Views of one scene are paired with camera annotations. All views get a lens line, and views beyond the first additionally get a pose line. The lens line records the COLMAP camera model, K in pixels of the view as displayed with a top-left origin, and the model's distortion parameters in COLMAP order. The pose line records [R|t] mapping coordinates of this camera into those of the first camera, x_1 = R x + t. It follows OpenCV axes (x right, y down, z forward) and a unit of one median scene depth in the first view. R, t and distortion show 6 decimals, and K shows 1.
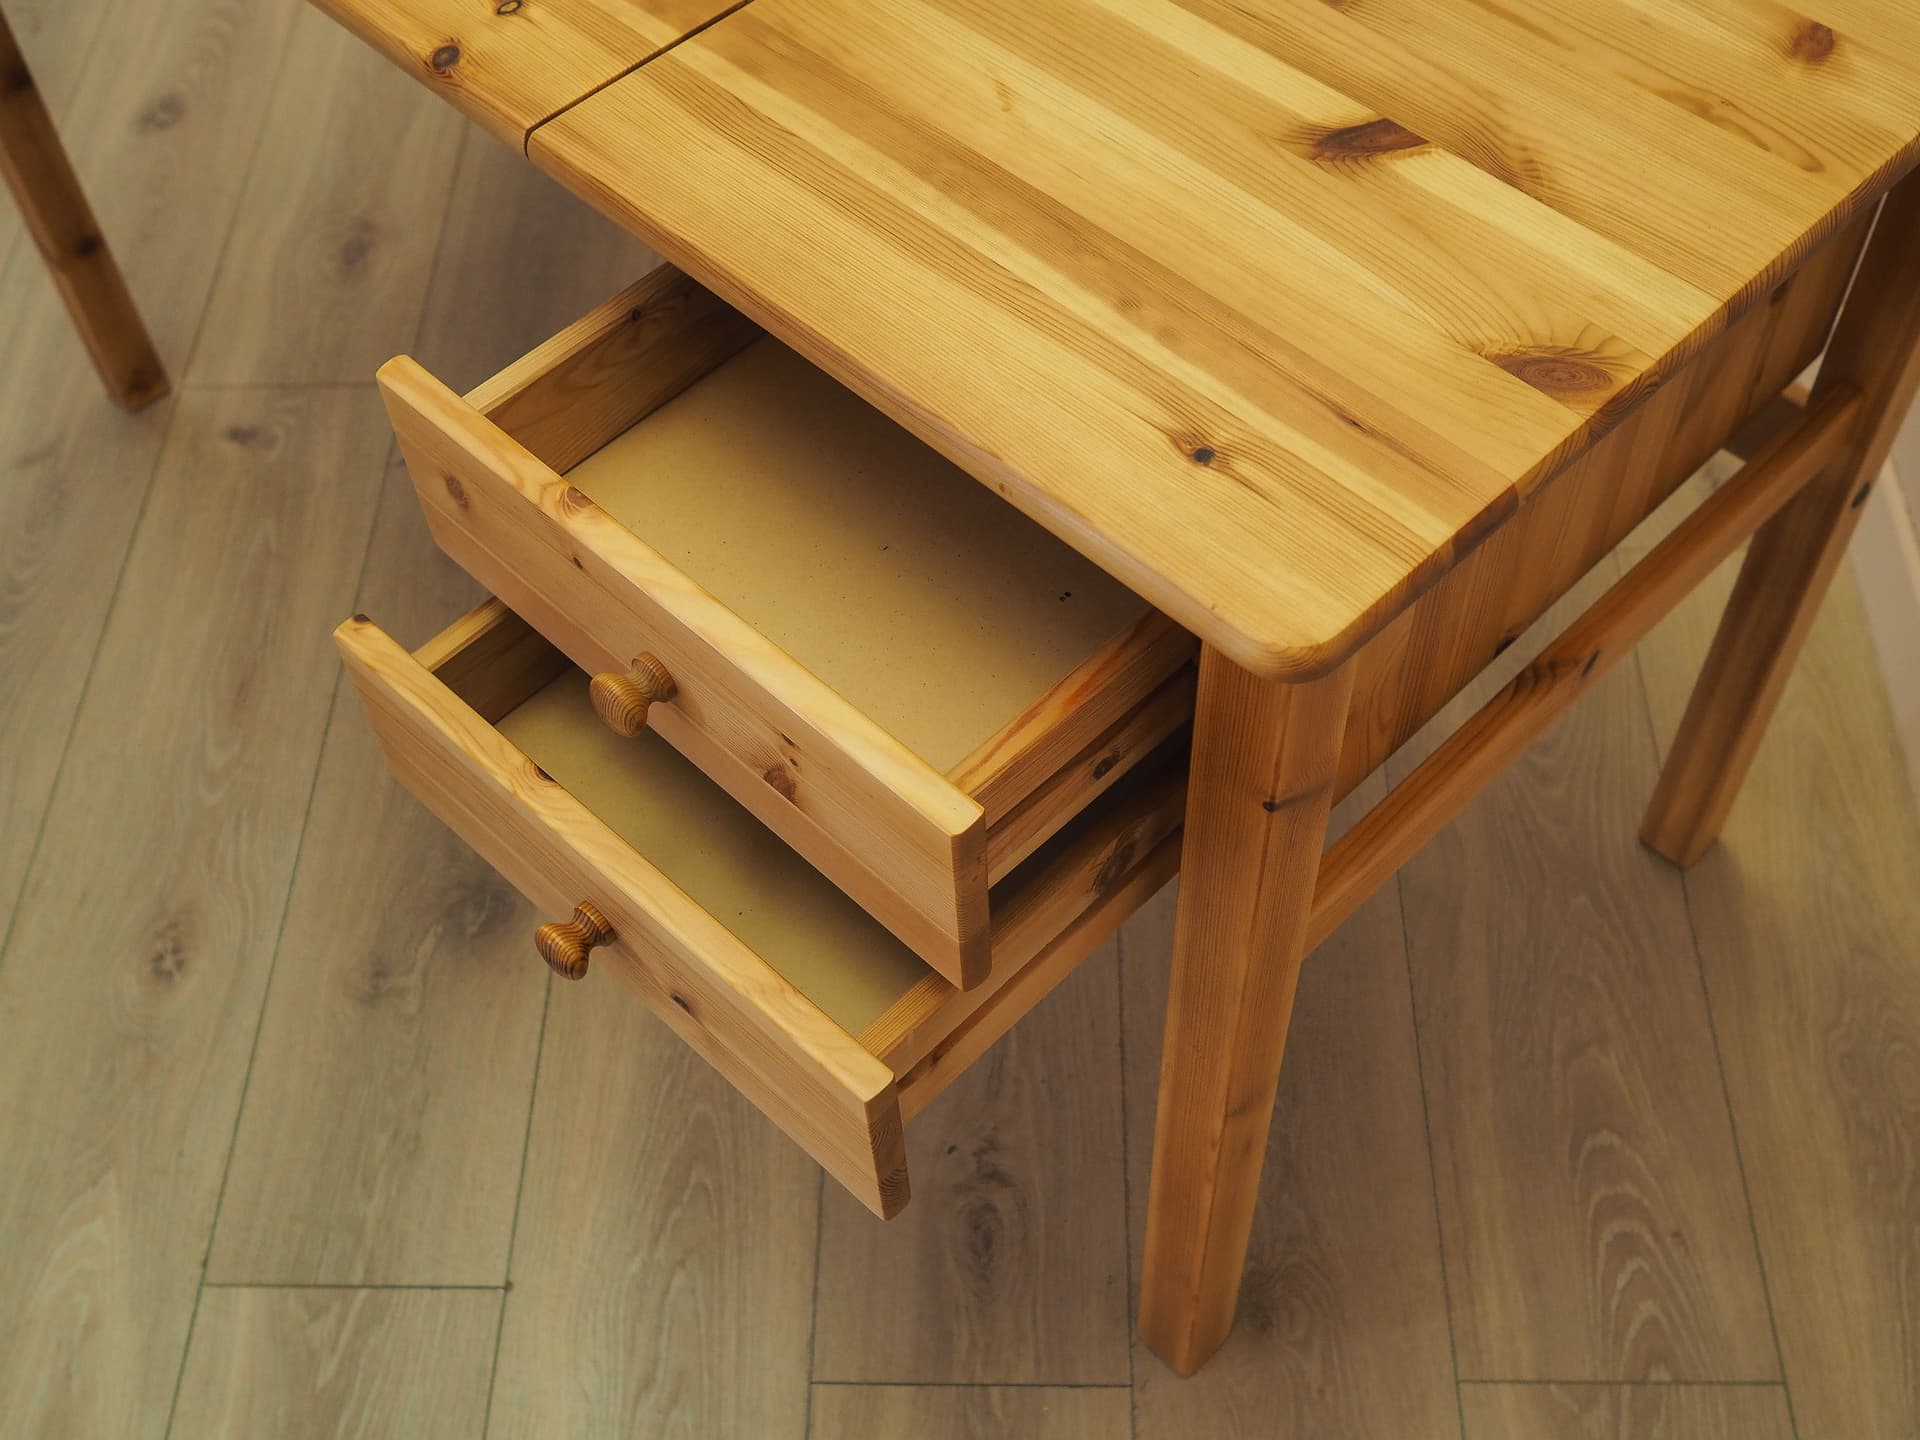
lens RADIAL K [[2195.4, 0, 954.0], [0, 2195.4, 807.9], [0, 0, 1]] dist [-0.037701, 0.000000]
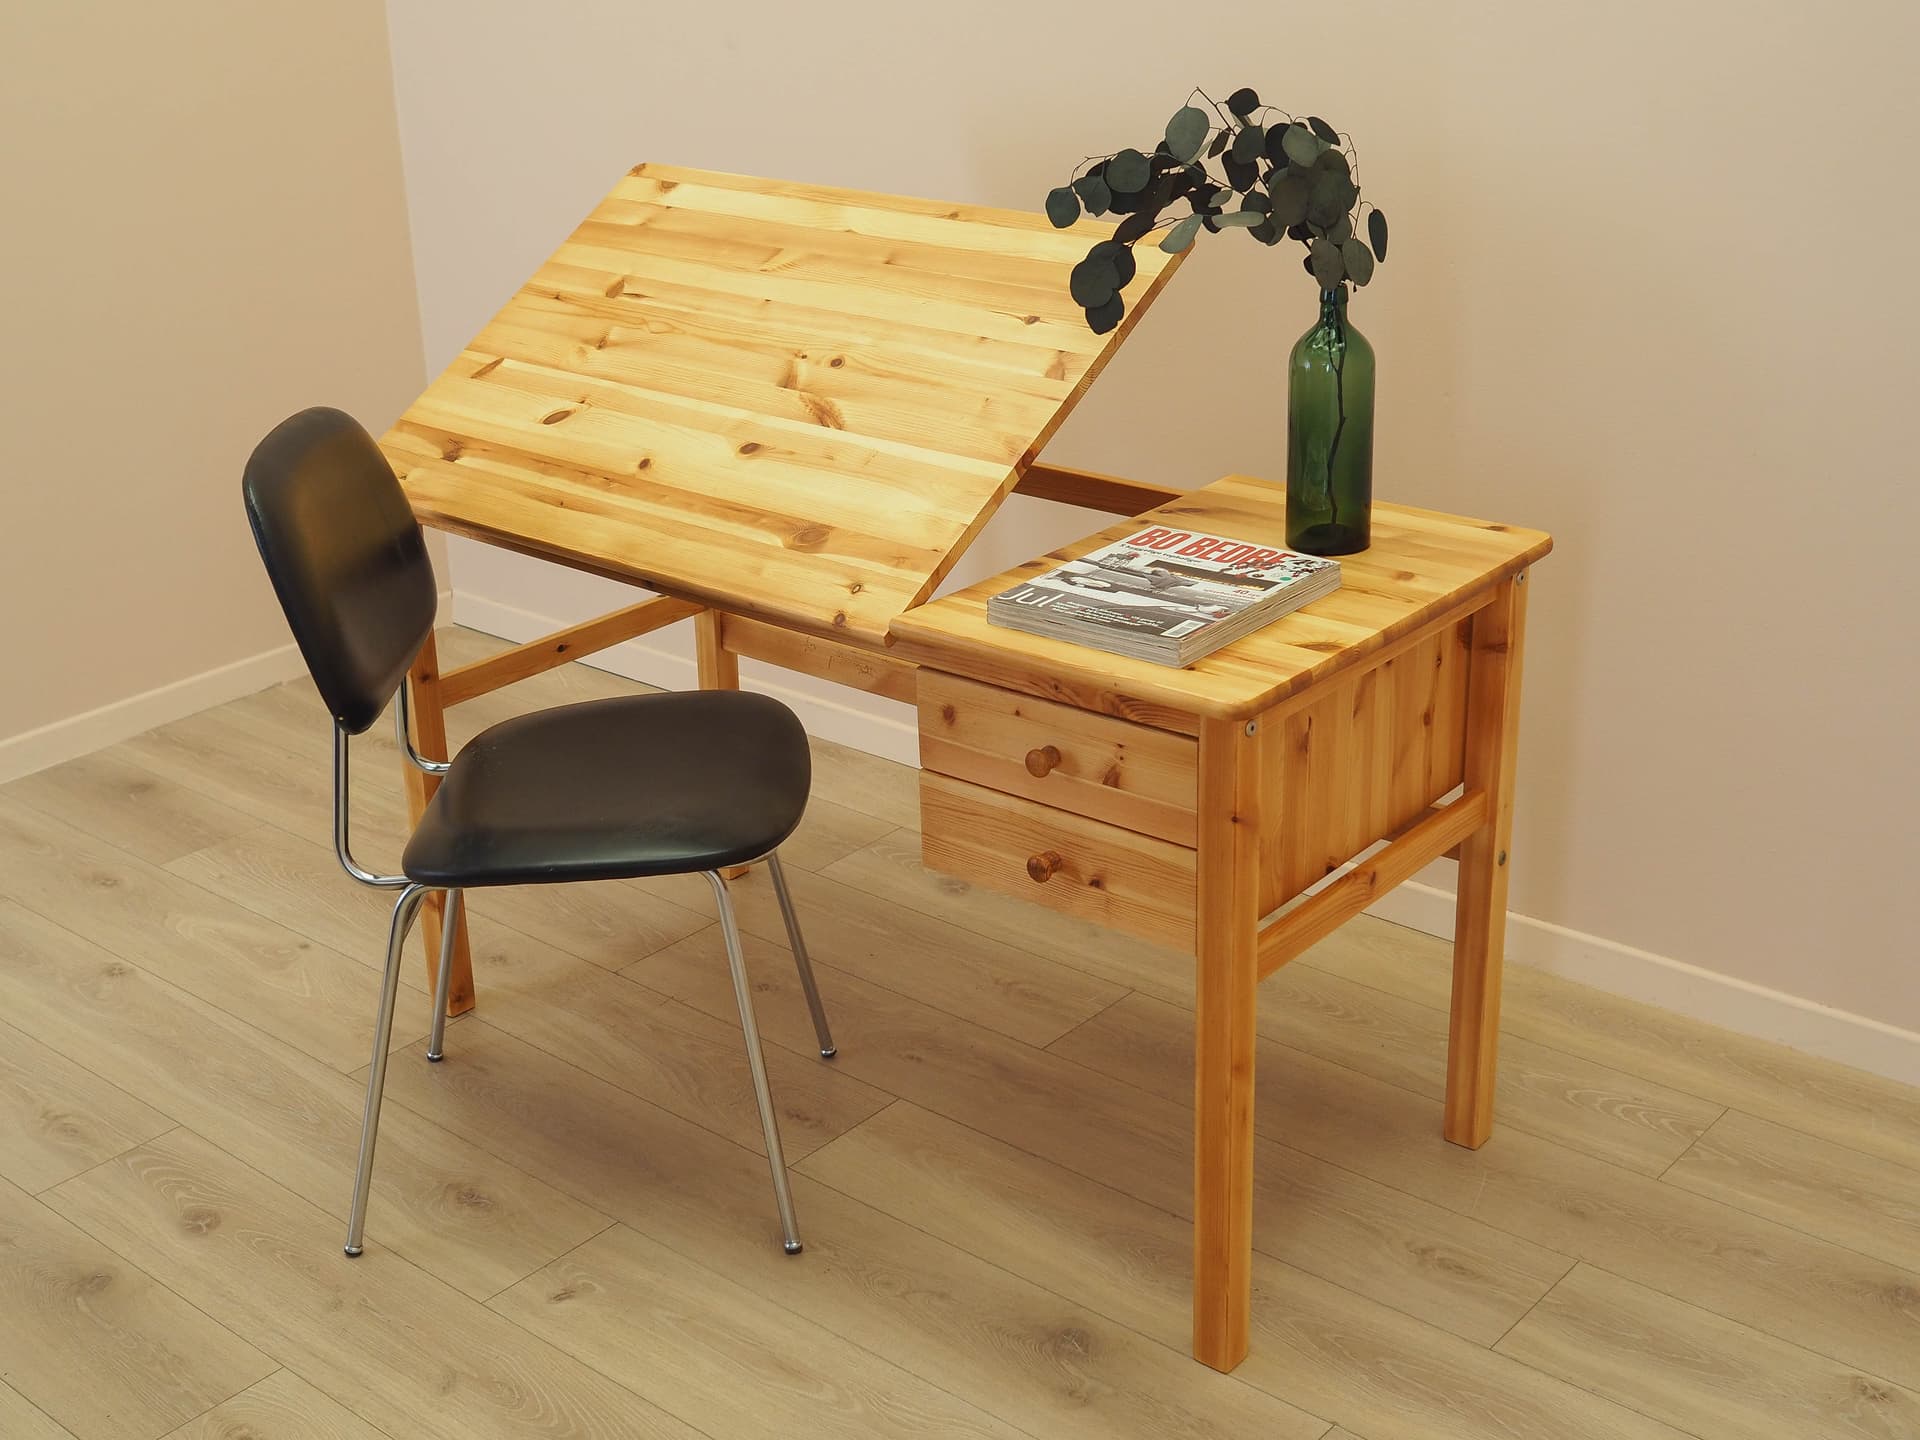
lens RADIAL K [[2376.7, 0, 965.5], [0, 2376.7, 732.7], [0, 0, 1]] dist [-0.021678, 0.000000]
pose [[0.630991, -0.281726, 0.722829, -1.371698], [0.638713, 0.717504, -0.277911, 0.160483], [-0.440337, 0.637039, 0.632680, -0.236266]]
